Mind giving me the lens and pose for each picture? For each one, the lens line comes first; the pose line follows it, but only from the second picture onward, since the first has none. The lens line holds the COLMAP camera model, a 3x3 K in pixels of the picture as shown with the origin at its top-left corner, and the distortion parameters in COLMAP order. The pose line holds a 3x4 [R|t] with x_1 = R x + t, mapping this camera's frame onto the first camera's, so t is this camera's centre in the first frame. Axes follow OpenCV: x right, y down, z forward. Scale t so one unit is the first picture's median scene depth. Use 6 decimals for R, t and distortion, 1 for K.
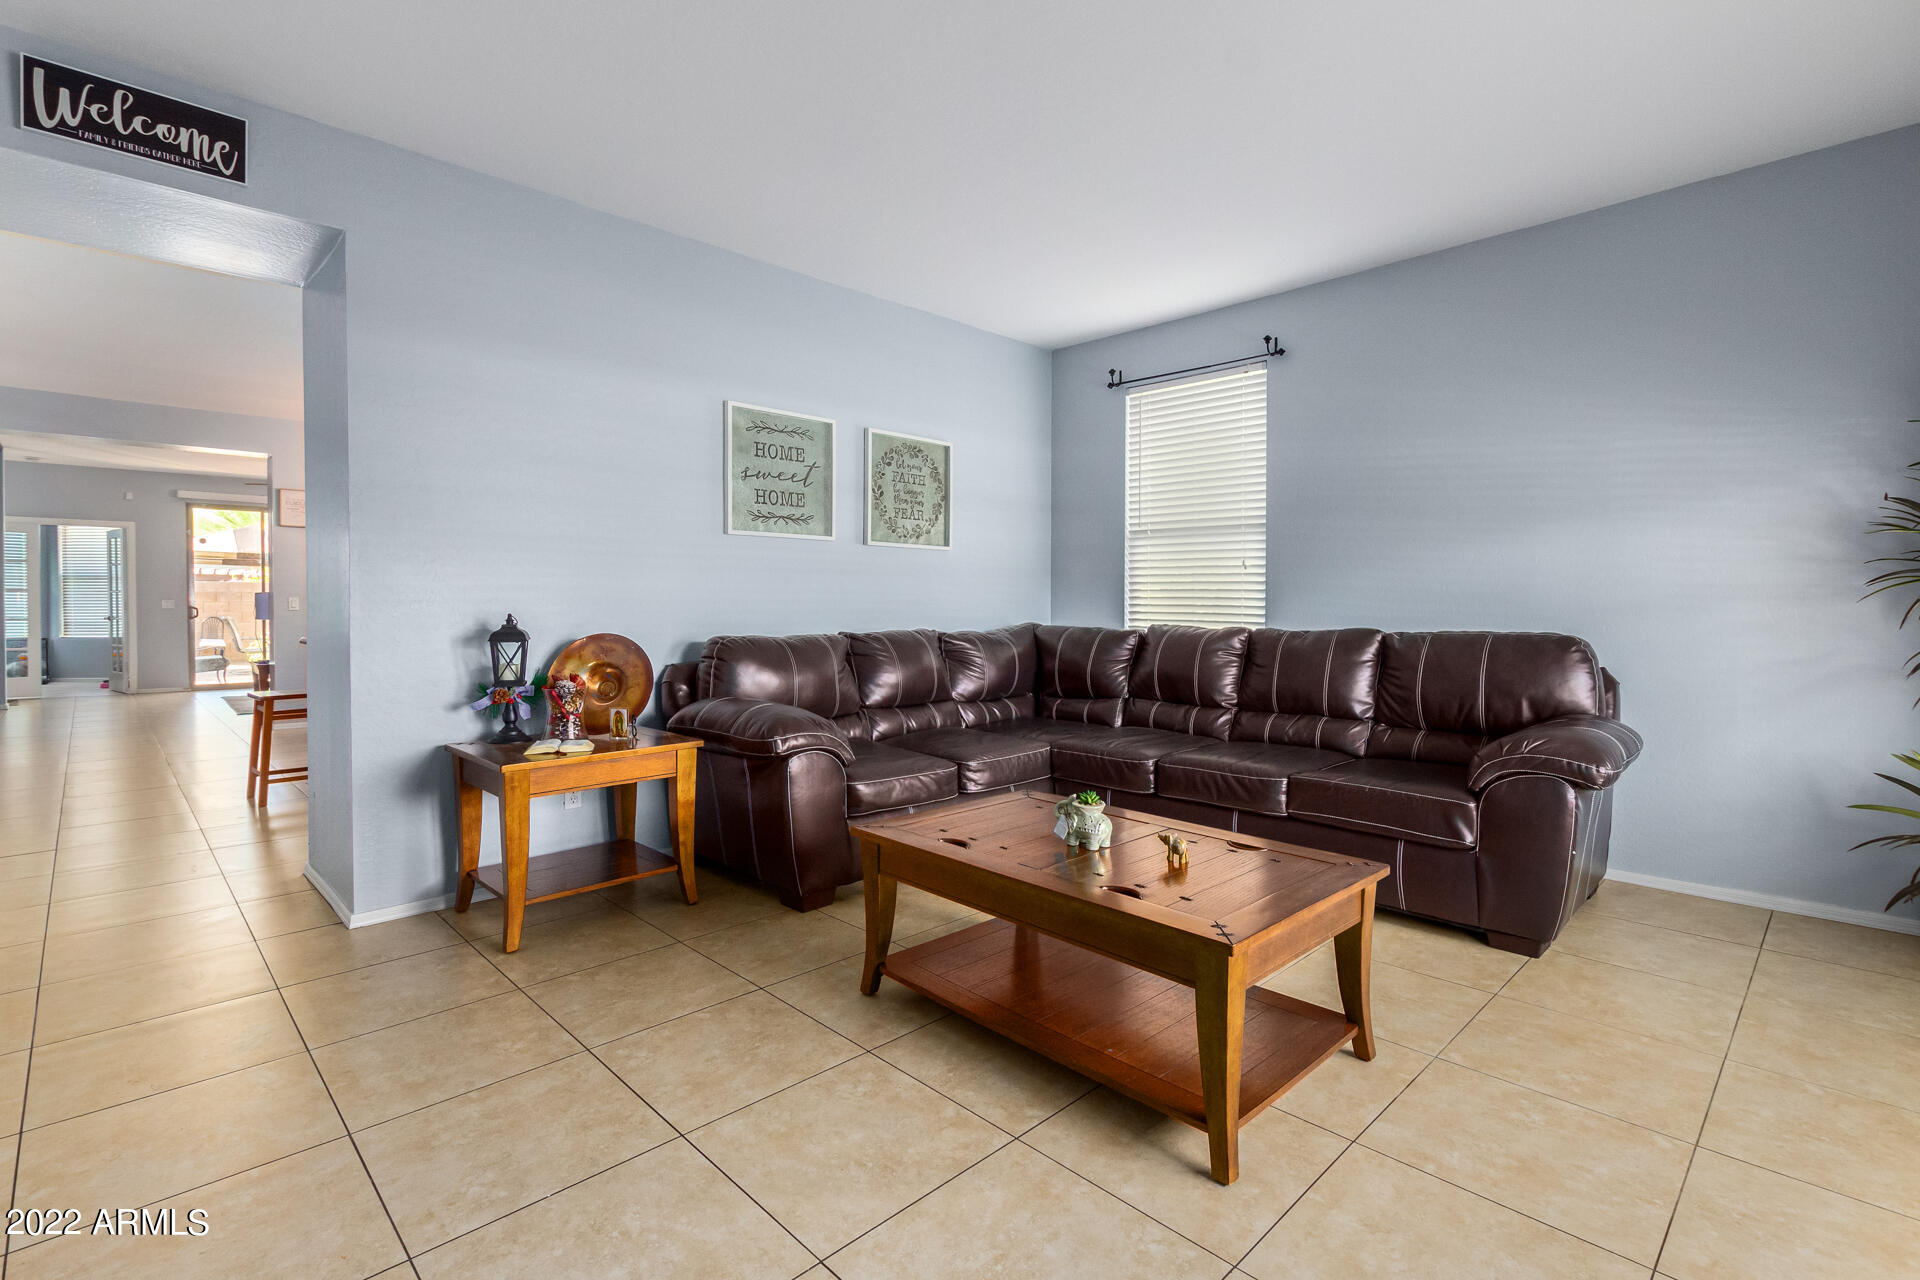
lens RADIAL K [[884.2, 0, 955.7], [0, 884.2, 613.8], [0, 0, 1]] dist [0.003815, 0.000182]
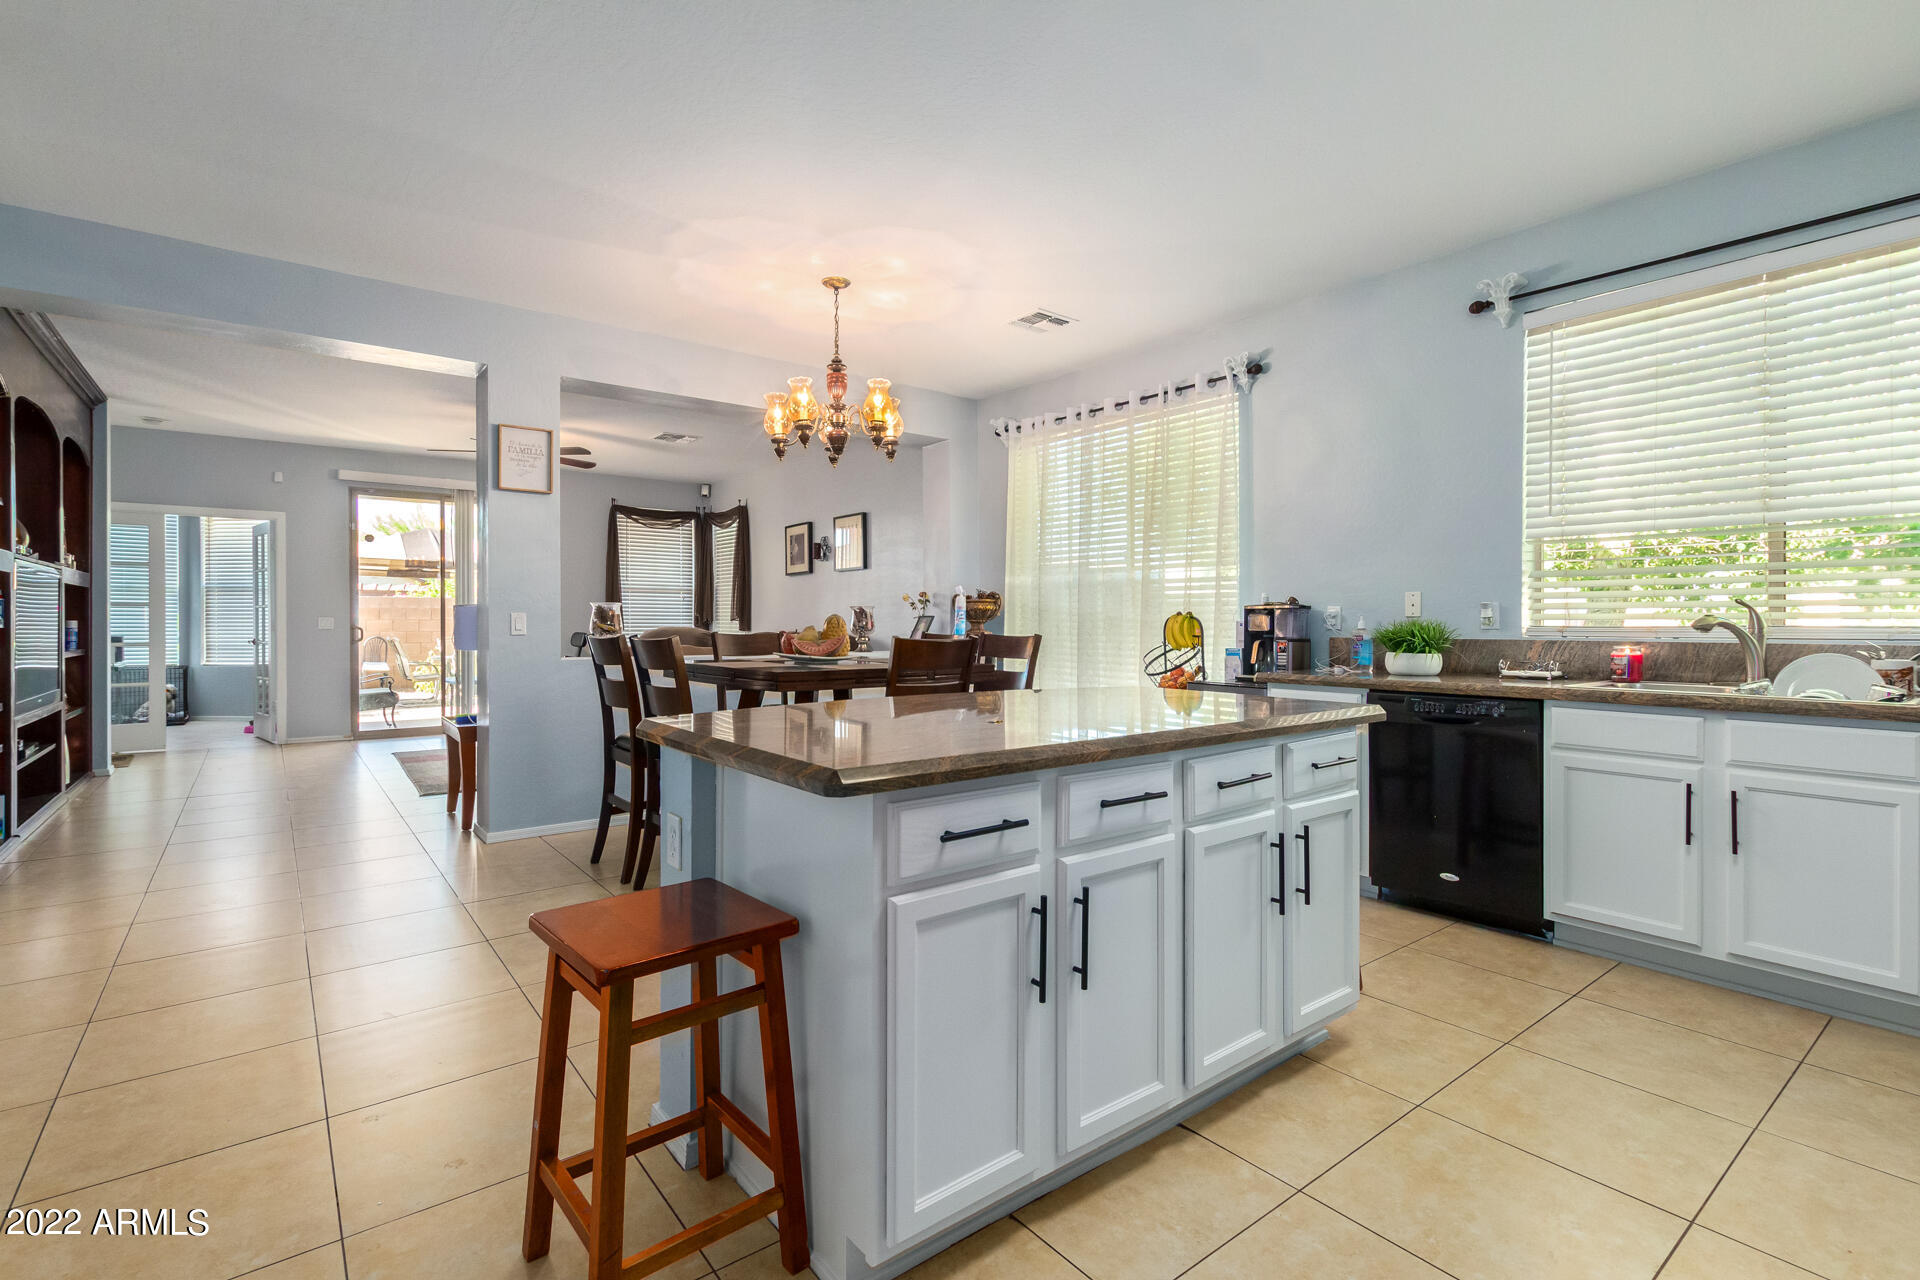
lens RADIAL K [[875.2, 0, 950.8], [0, 875.2, 626.3], [0, 0, 1]] dist [0.012917, 0.000229]
pose [[0.993424, 0.002224, -0.114473, -0.283306], [-0.003034, 0.999972, -0.006904, -0.004701], [0.114454, 0.007206, 0.993402, 0.326324]]
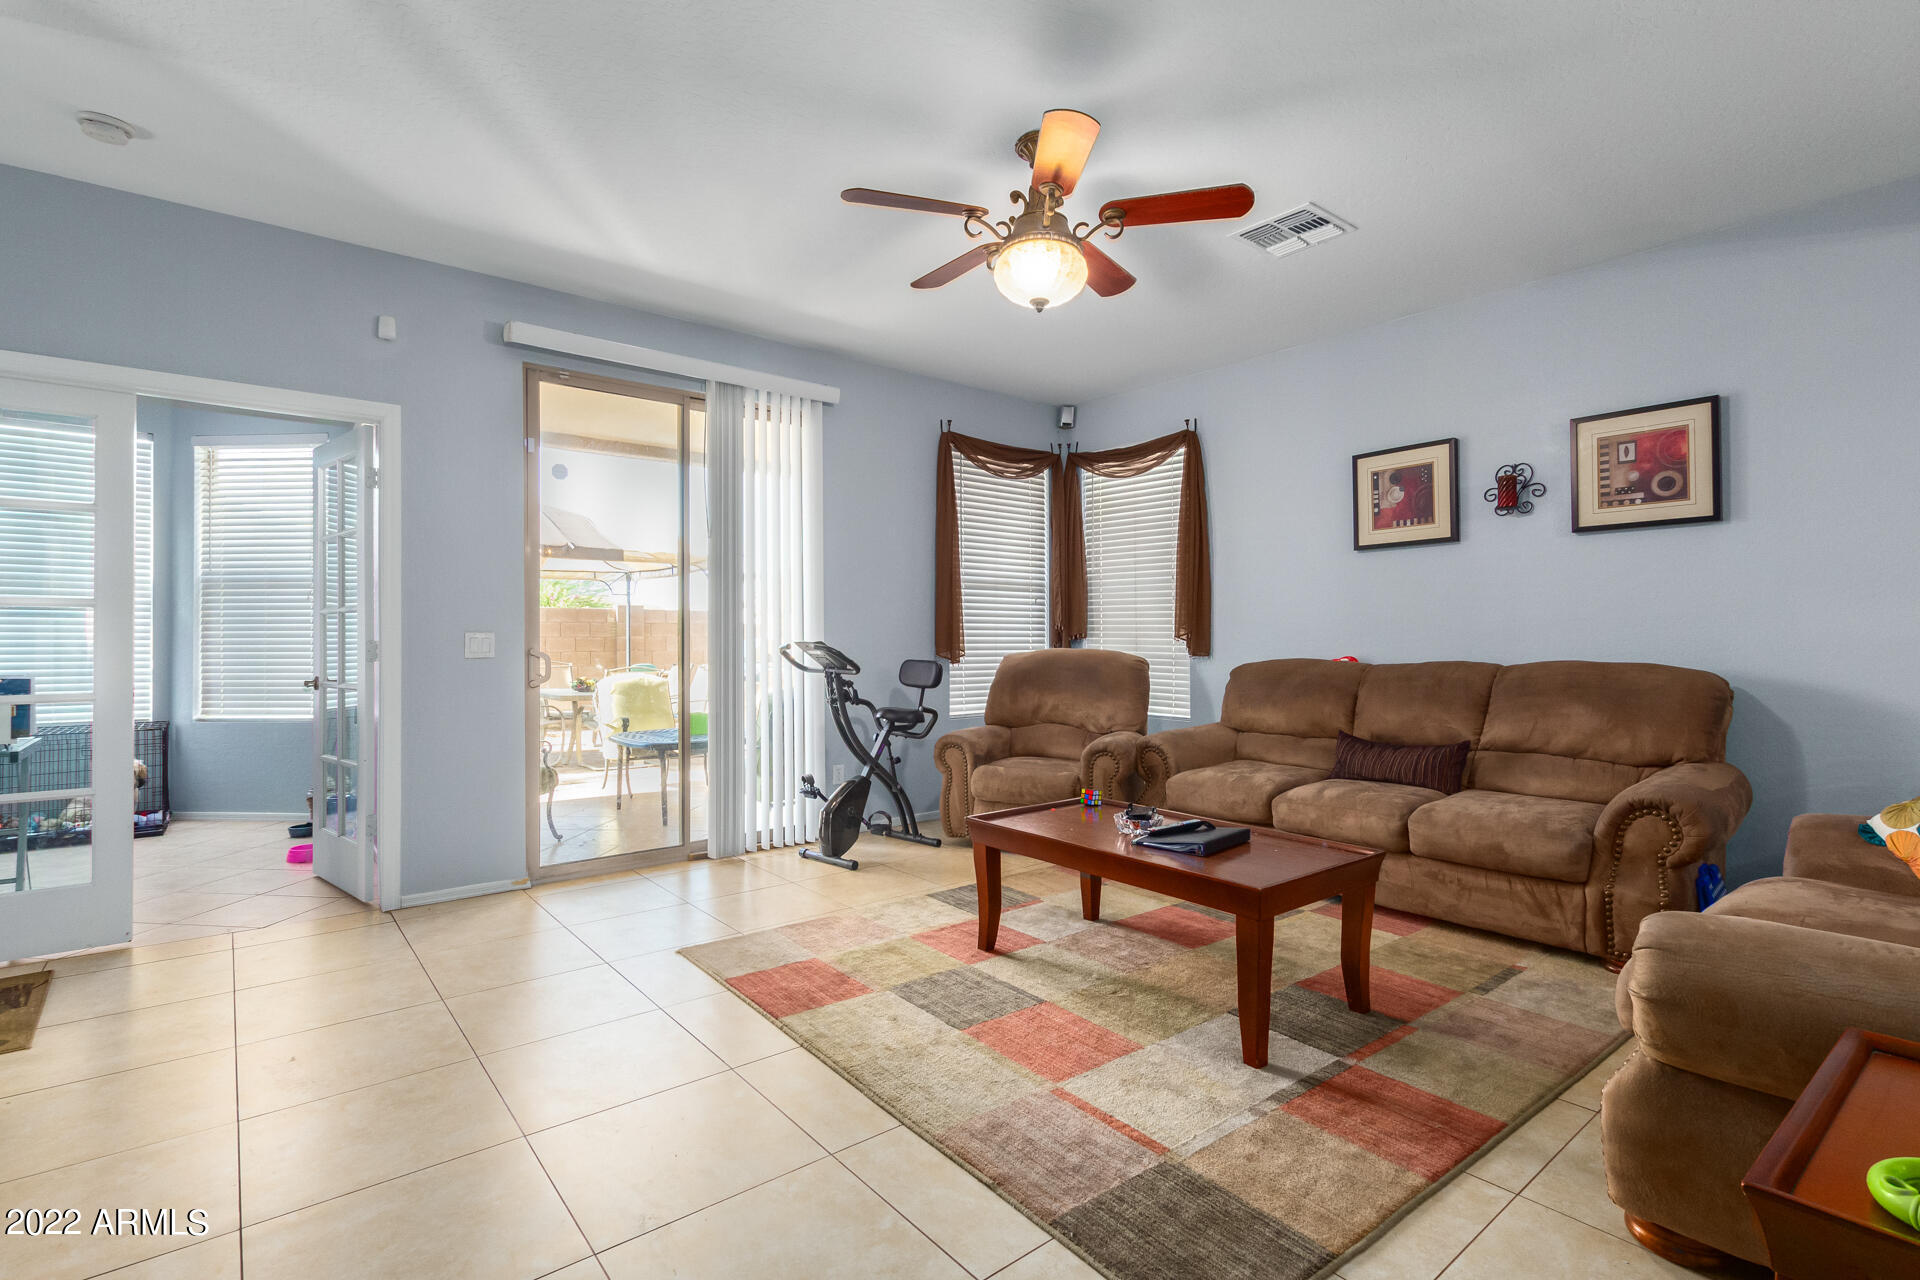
lens RADIAL K [[891.4, 0, 966.3], [0, 891.4, 630.9], [0, 0, 1]] dist [0.006403, -0.000556]
pose [[0.996507, -0.000935, -0.083502, -0.663051], [-0.000841, 0.999774, -0.021235, -0.008938], [0.083503, 0.021231, 0.996281, 0.660703]]
